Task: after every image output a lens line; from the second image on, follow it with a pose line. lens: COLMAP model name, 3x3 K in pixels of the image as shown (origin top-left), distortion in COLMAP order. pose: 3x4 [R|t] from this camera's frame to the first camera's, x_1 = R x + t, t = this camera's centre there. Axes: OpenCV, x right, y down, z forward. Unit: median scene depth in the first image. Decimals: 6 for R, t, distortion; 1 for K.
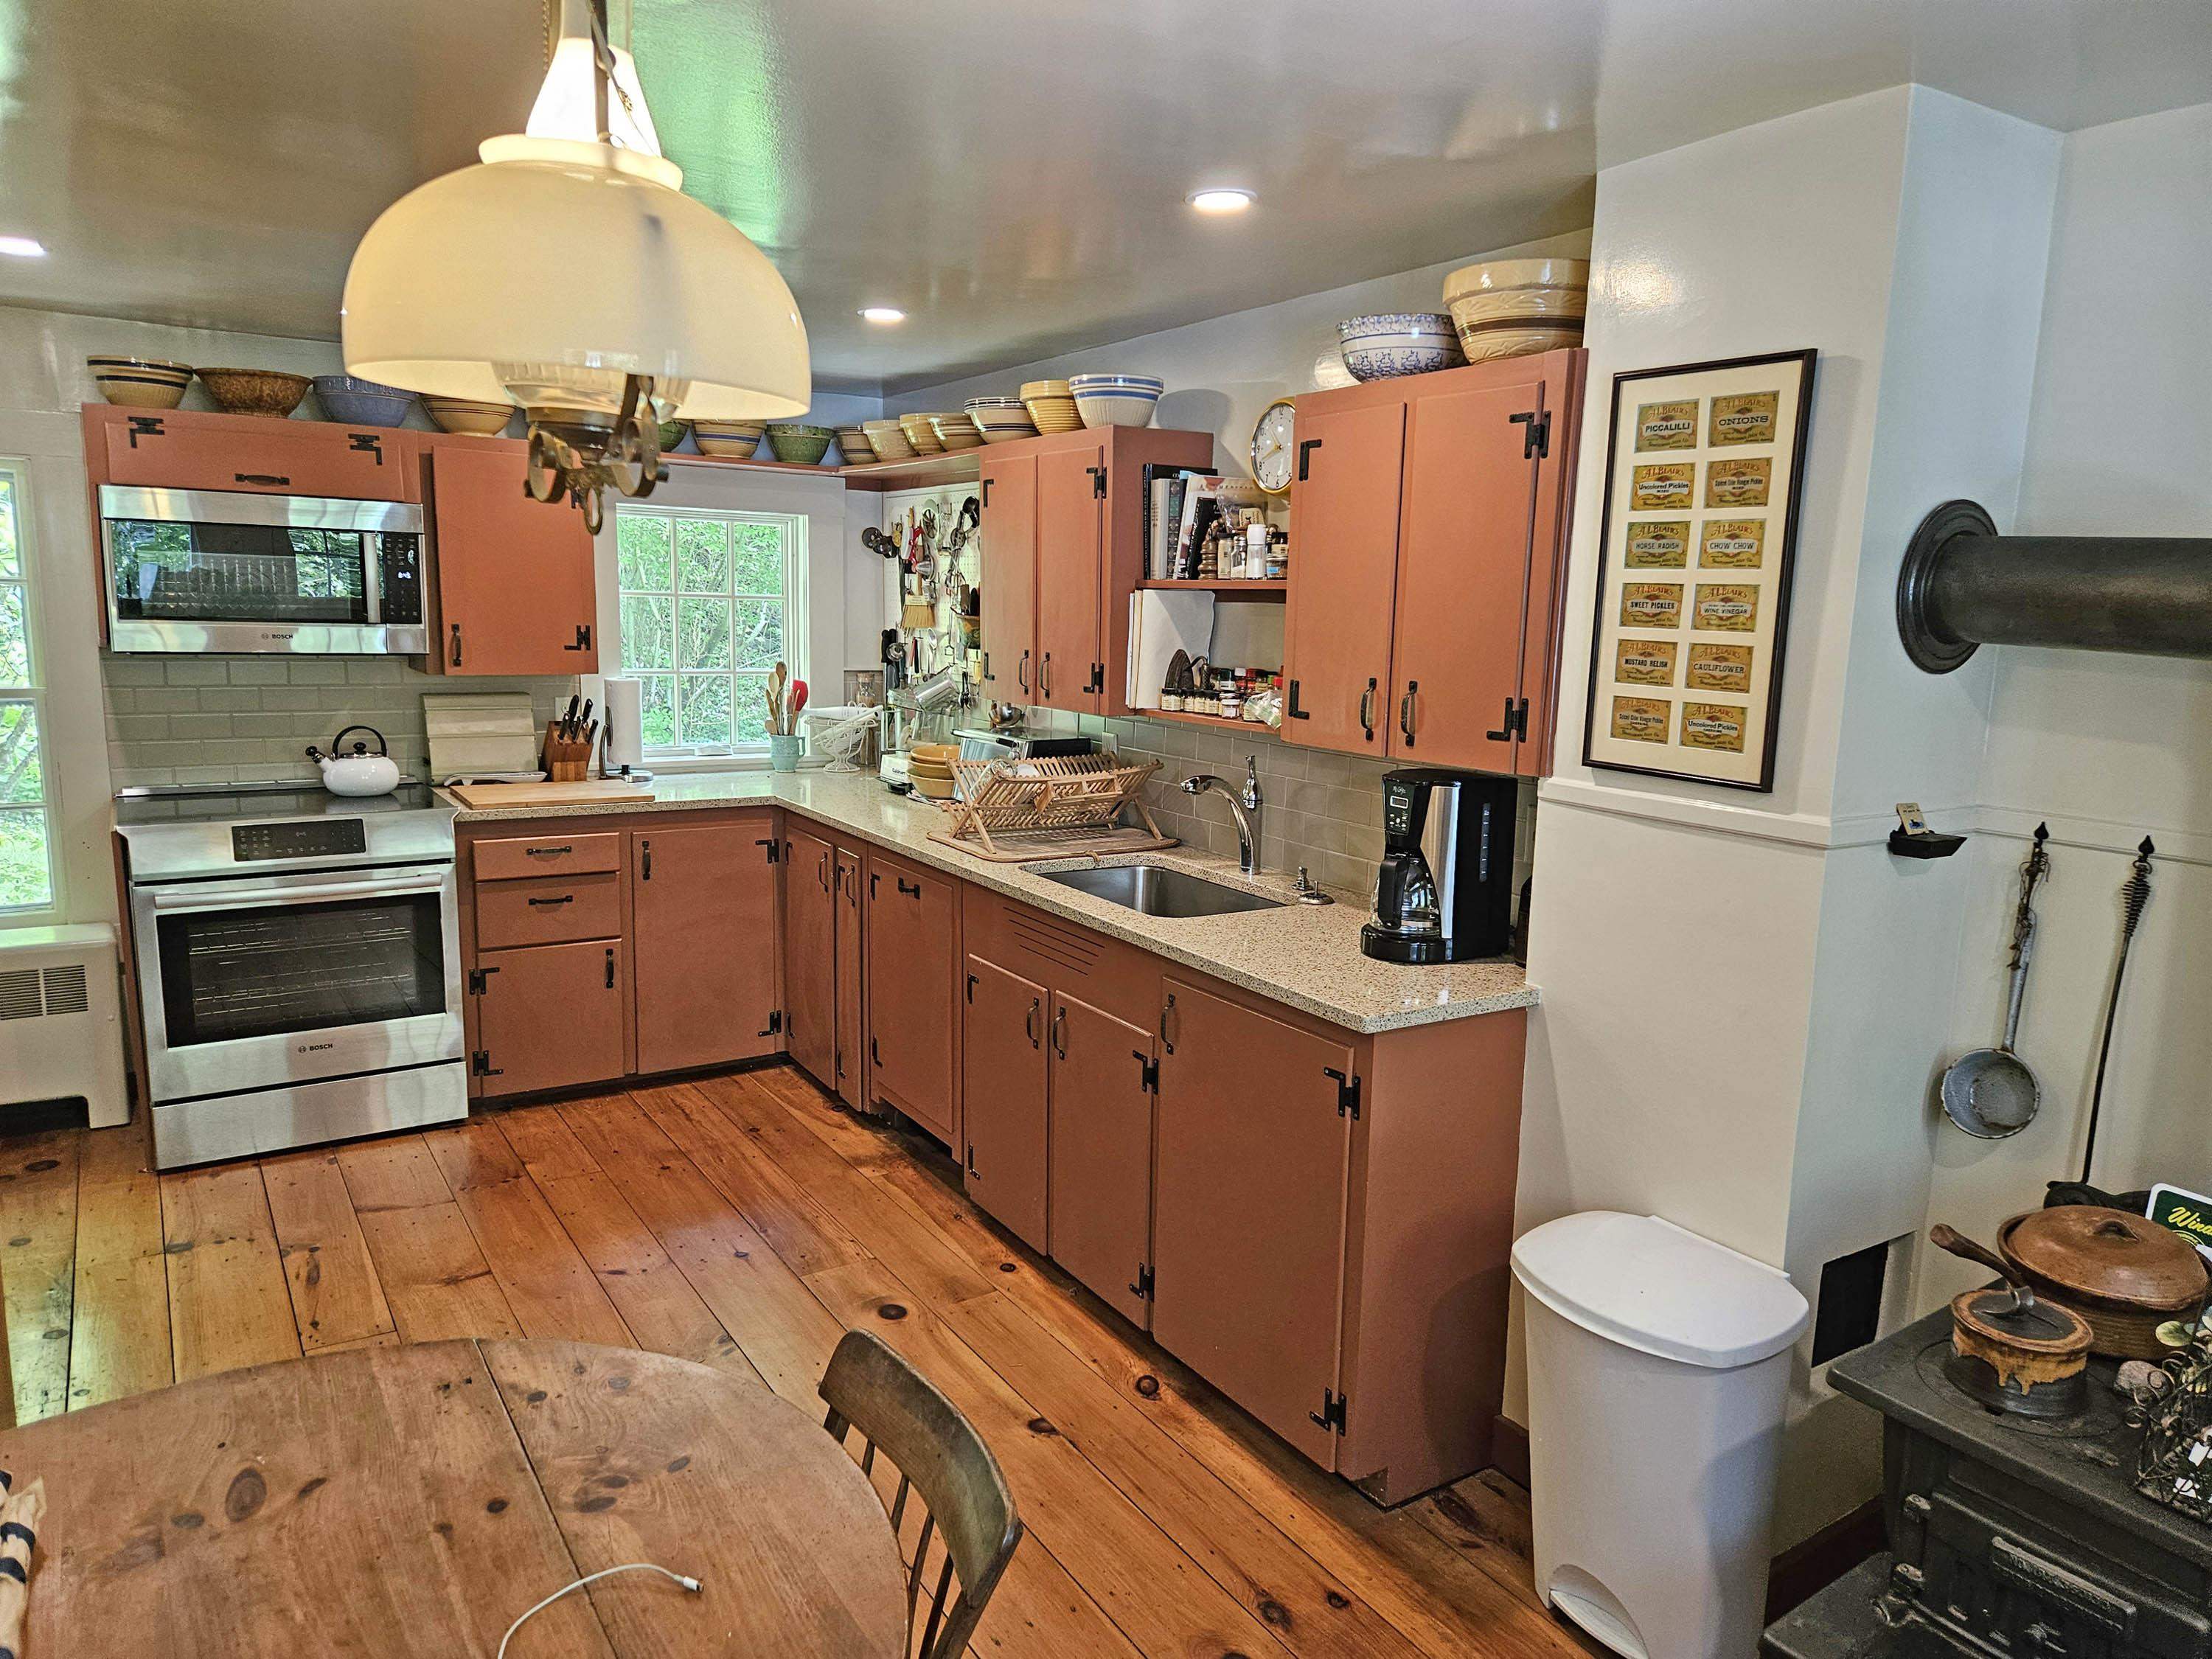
lens RADIAL K [[1475.4, 0, 1107.8], [0, 1475.4, 828.2], [0, 0, 1]] dist [0.040055, -0.018807]
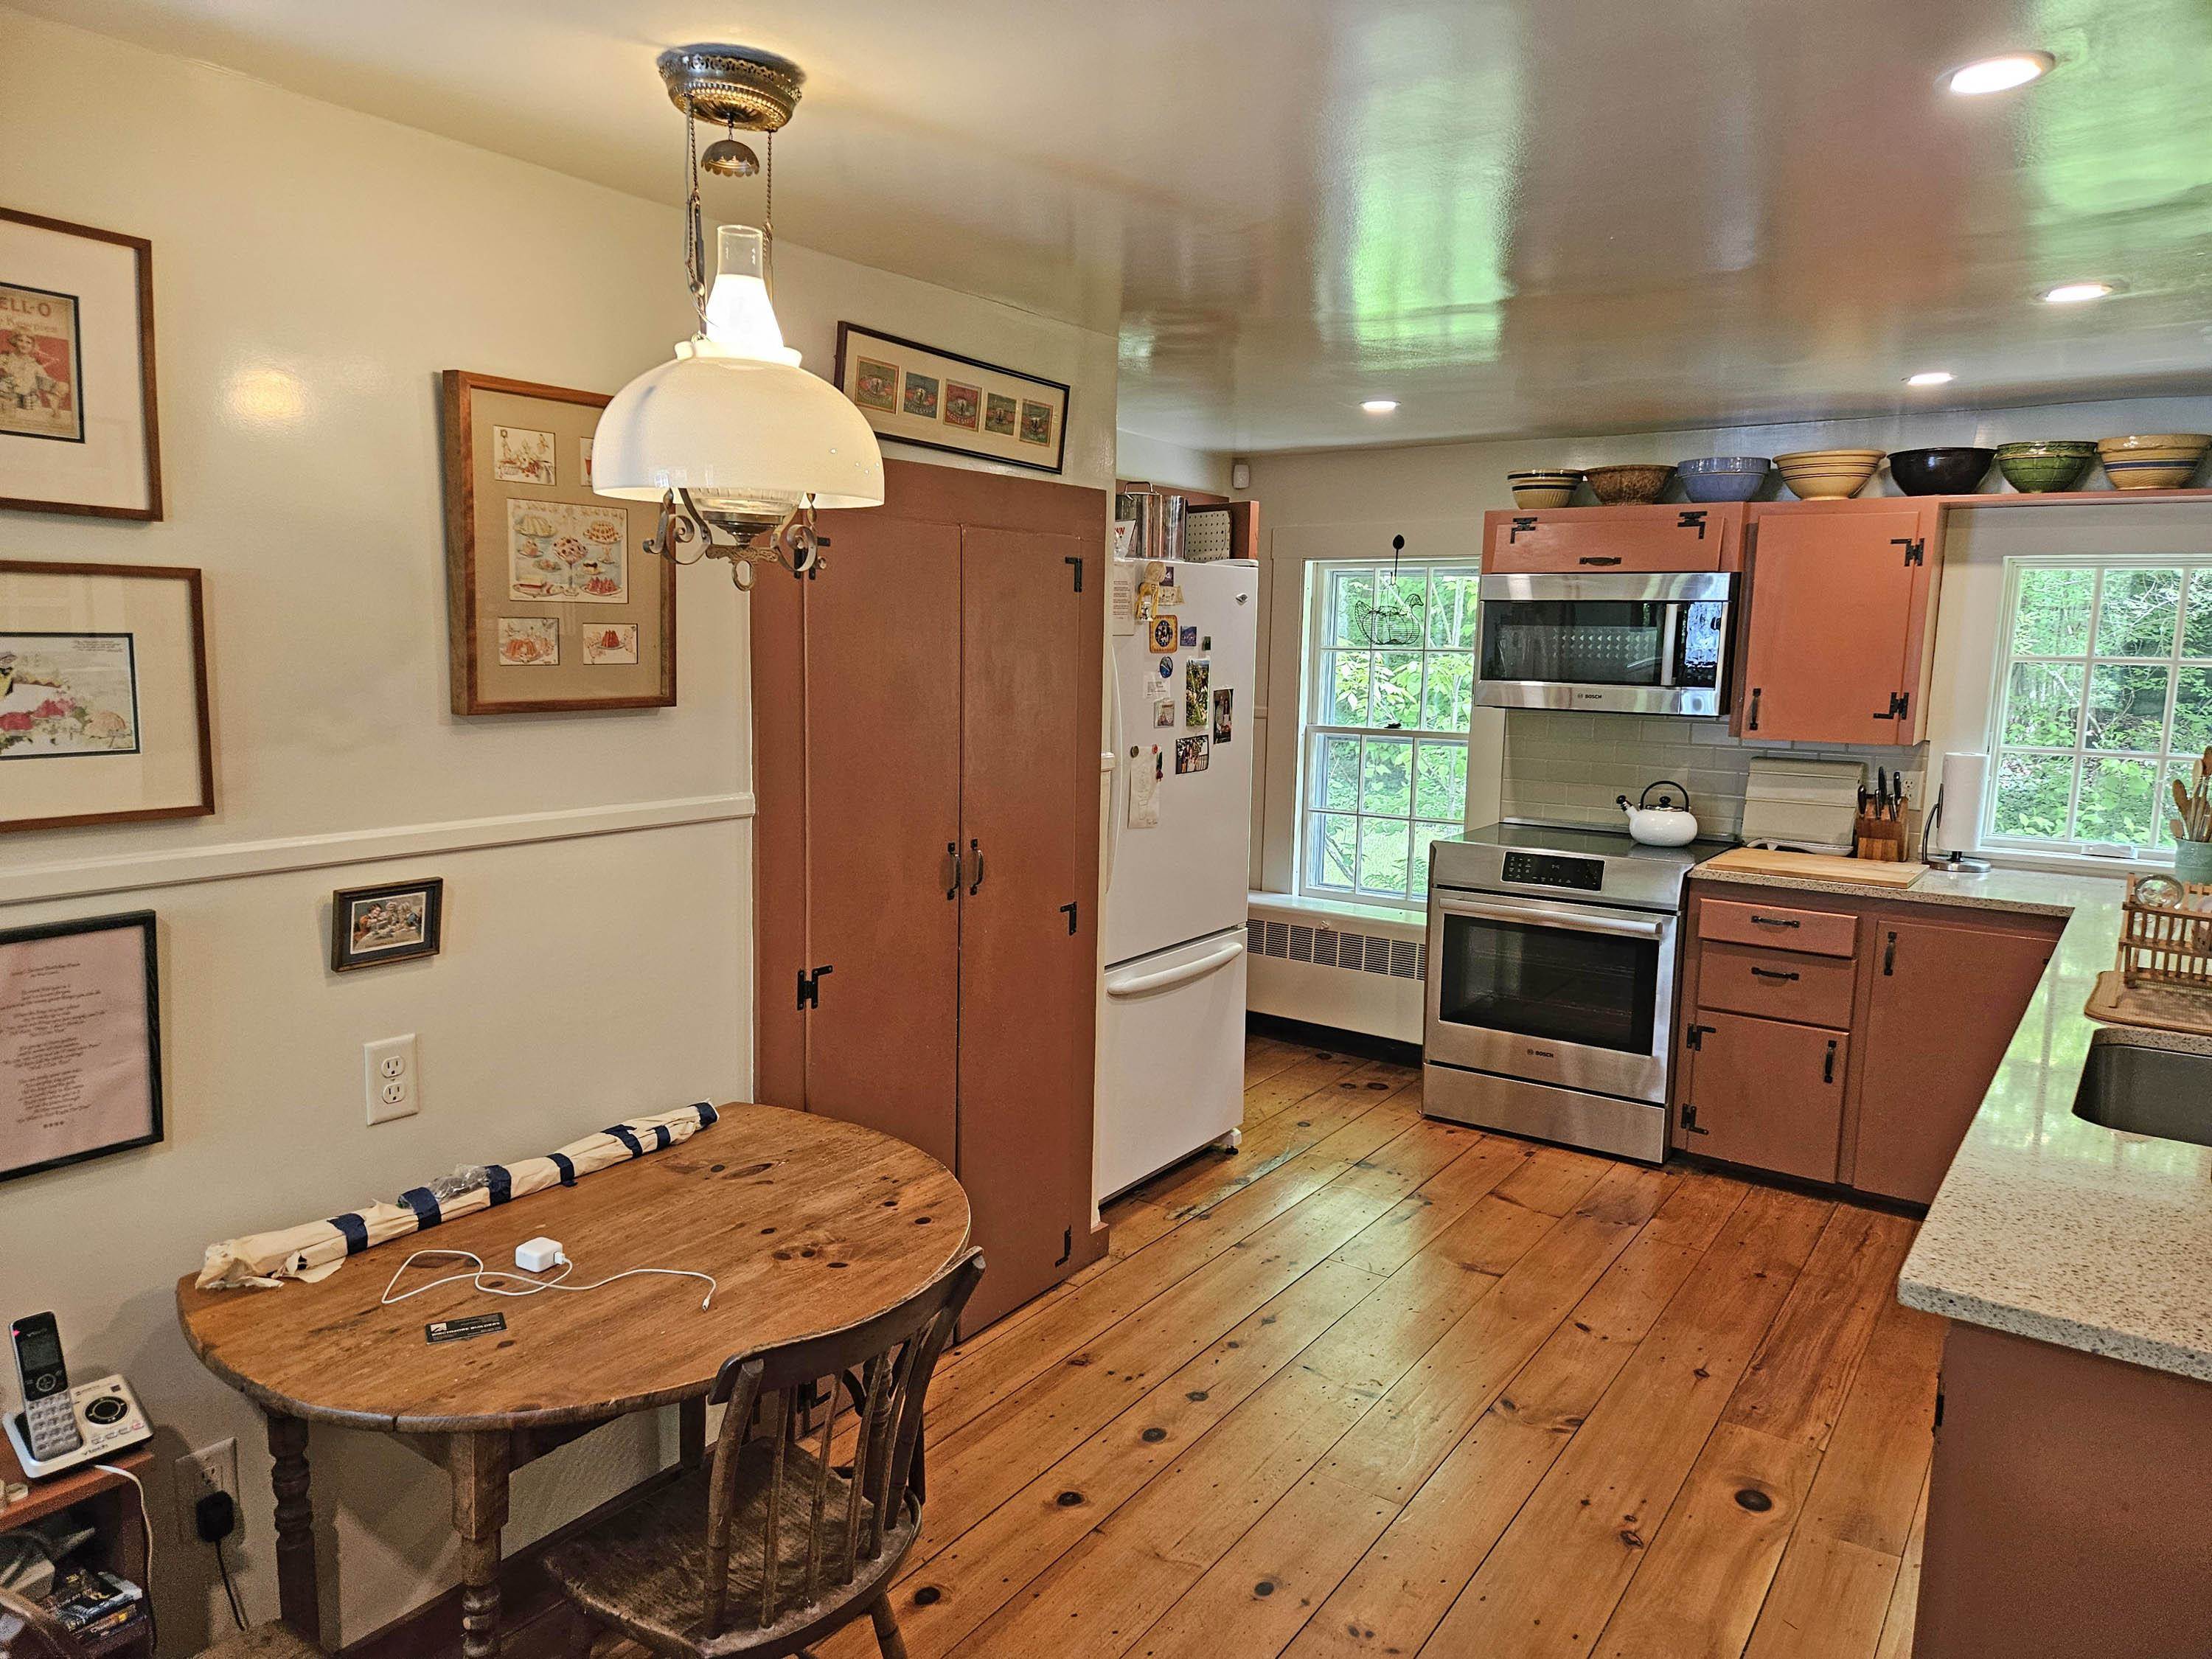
lens RADIAL K [[1475.4, 0, 1103.9], [0, 1475.4, 830.0], [0, 0, 1]] dist [0.040055, -0.018807]
pose [[0.370544, 0.105105, -0.922849, 0.353892], [-0.153882, 0.986793, 0.050600, -0.026000], [0.915979, 0.123260, 0.381824, 0.227514]]
